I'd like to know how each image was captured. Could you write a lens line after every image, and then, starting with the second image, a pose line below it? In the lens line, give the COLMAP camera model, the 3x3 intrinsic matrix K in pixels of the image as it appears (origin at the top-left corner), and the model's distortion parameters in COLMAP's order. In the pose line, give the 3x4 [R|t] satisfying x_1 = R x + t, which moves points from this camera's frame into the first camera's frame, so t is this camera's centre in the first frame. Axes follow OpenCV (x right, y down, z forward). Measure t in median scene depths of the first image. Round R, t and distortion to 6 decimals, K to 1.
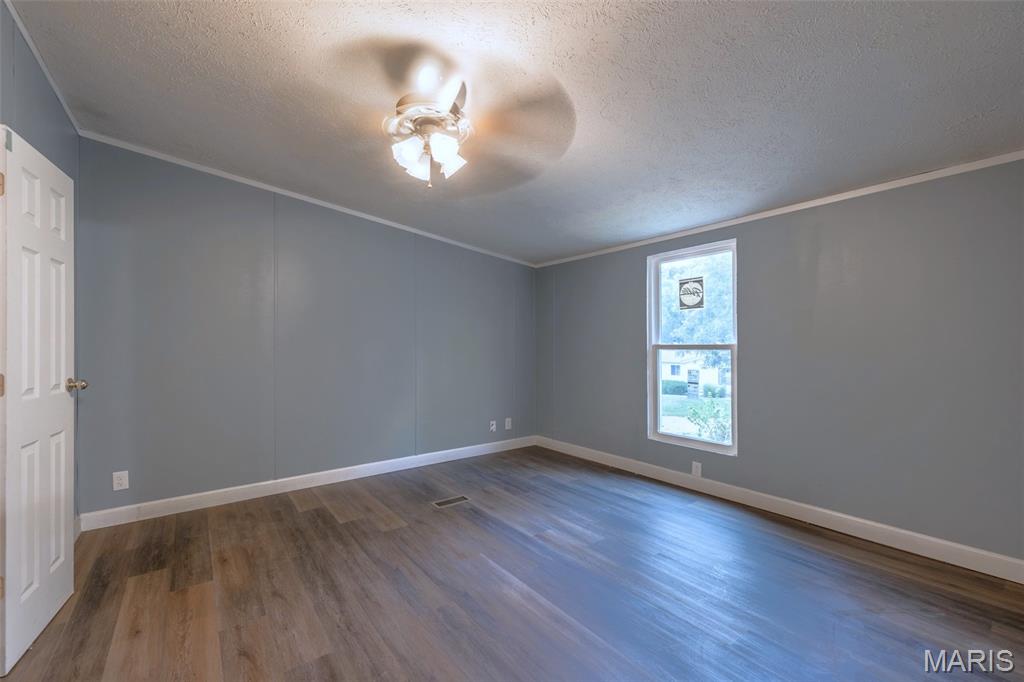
lens RADIAL K [[457.4, 0, 510.2], [0, 457.4, 335.9], [0, 0, 1]] dist [-0.002023, -0.000196]
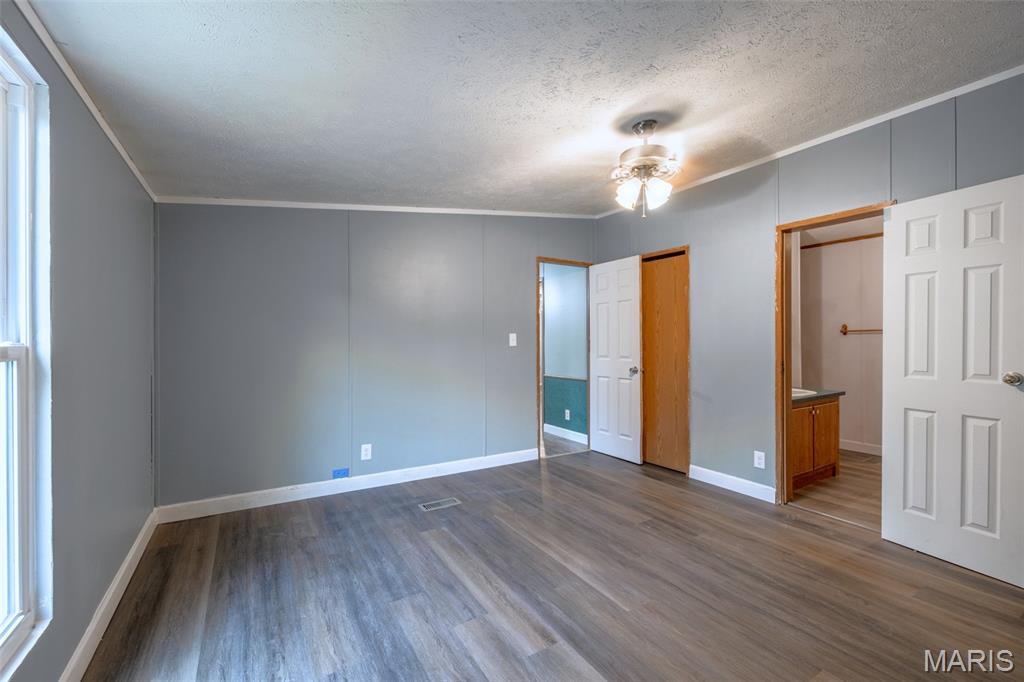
lens RADIAL K [[457.4, 0, 515.9], [0, 457.4, 339.8], [0, 0, 1]] dist [-0.002023, -0.000196]
pose [[-0.997050, 0.005120, 0.076578, 0.072337], [0.003343, 0.999723, -0.023317, 0.038653], [-0.076676, -0.022992, -0.996791, 2.038334]]
